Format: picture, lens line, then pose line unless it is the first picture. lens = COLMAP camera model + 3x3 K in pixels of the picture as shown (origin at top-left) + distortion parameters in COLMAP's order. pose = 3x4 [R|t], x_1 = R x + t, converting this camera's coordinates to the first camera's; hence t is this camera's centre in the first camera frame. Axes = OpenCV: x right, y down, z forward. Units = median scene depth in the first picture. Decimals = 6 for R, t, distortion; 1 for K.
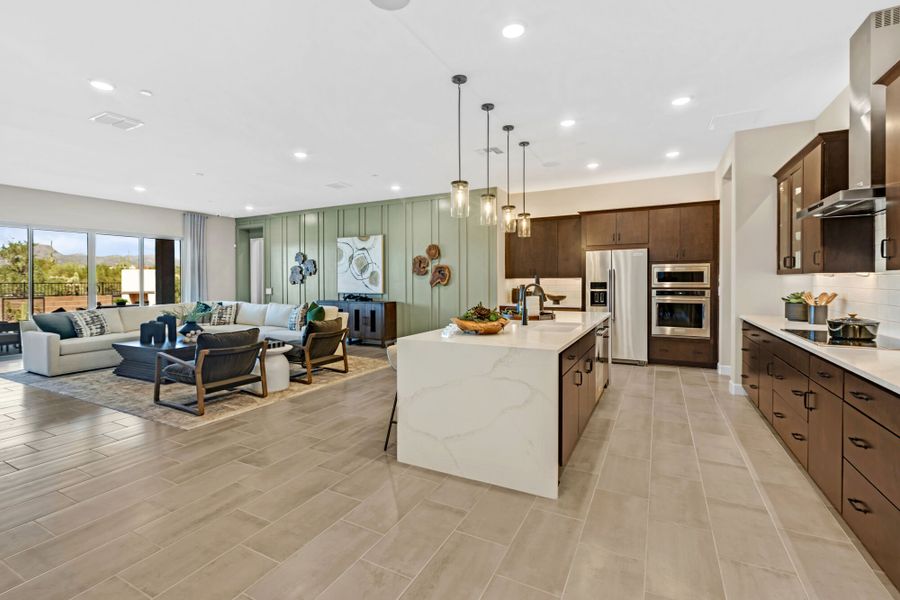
lens RADIAL K [[416.5, 0, 431.4], [0, 416.5, 284.5], [0, 0, 1]] dist [-0.012913, -0.000051]
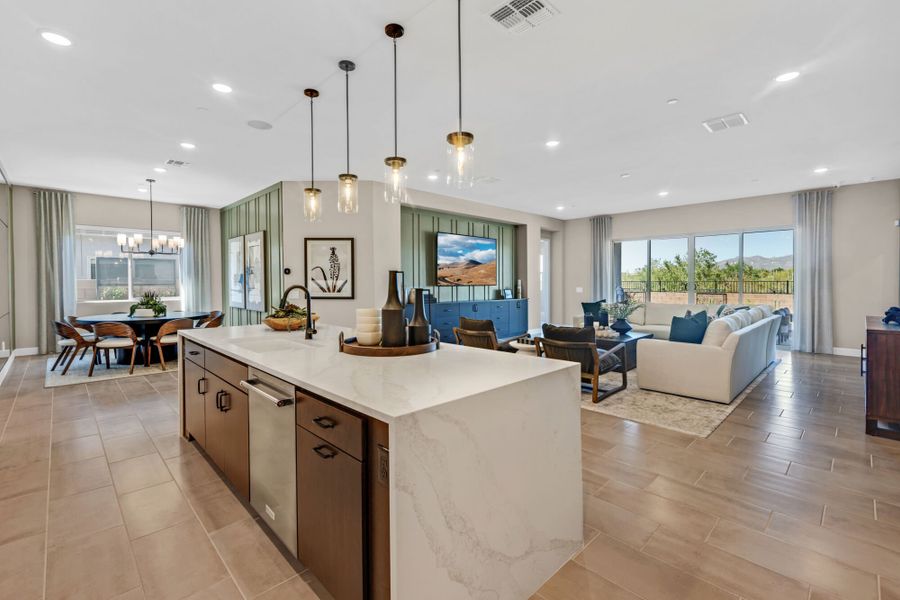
lens RADIAL K [[398.5, 0, 444.0], [0, 398.5, 282.0], [0, 0, 1]] dist [-0.001643, -0.000273]
pose [[-0.293640, 0.006750, -0.955892, 0.644317], [-0.004808, 0.999952, 0.008538, -0.011053], [0.955904, 0.007103, -0.293594, 1.097458]]
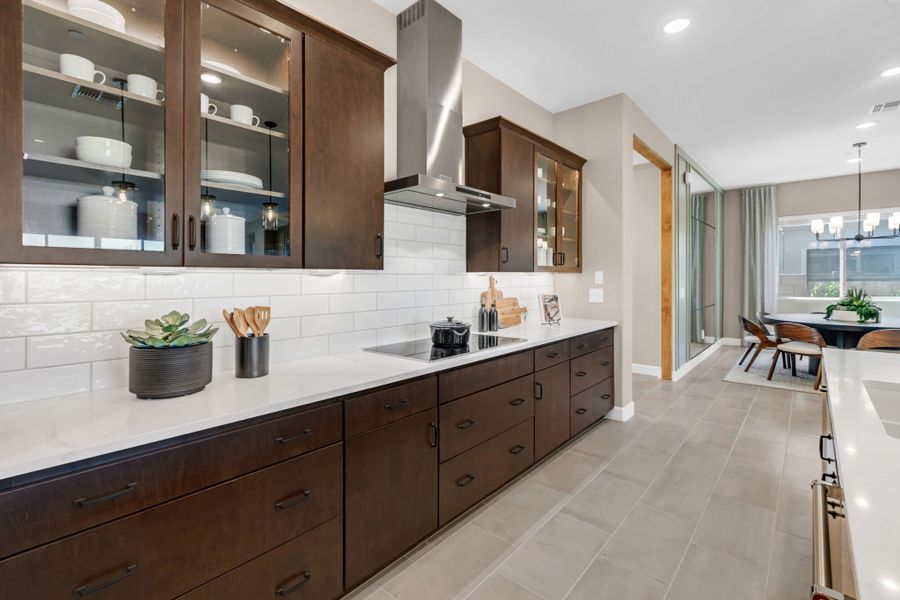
lens RADIAL K [[398.5, 0, 444.0], [0, 398.5, 282.0], [0, 0, 1]] dist [-0.001643, -0.000273]
pose [[-0.971020, 0.011015, 0.238742, 0.447627], [0.014377, 0.999820, 0.012347, -0.008473], [-0.238563, 0.015421, -0.971004, 1.014686]]
